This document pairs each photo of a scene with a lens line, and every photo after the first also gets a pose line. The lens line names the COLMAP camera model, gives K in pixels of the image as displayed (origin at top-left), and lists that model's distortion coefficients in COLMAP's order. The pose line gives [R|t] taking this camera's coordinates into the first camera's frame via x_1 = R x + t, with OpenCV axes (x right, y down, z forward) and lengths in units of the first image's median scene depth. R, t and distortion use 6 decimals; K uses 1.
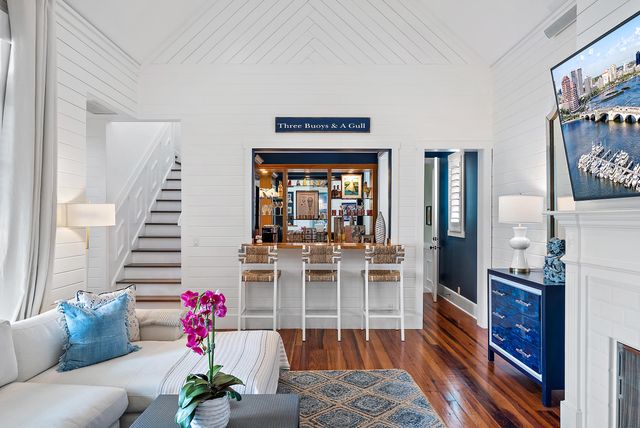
lens RADIAL K [[432.7, 0, 321.2], [0, 432.7, 218.2], [0, 0, 1]] dist [0.008679, 0.001464]
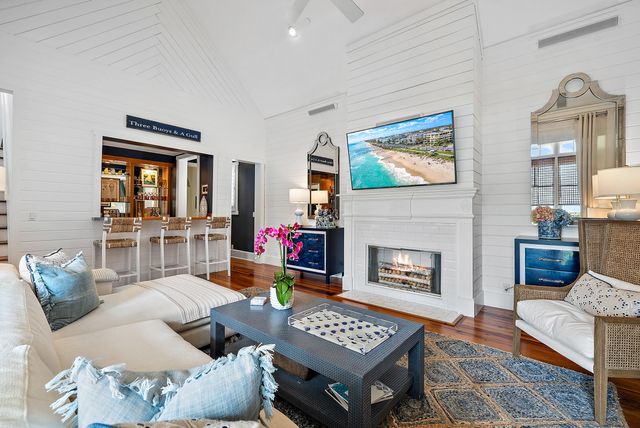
lens RADIAL K [[276.2, 0, 320.4], [0, 276.2, 210.8], [0, 0, 1]] dist [-0.002939, -0.000206]
pose [[0.652843, 0.008213, 0.757449, -0.362014], [-0.008048, 0.999960, -0.003906, 0.041642], [-0.757451, -0.003546, 0.652883, 0.071689]]
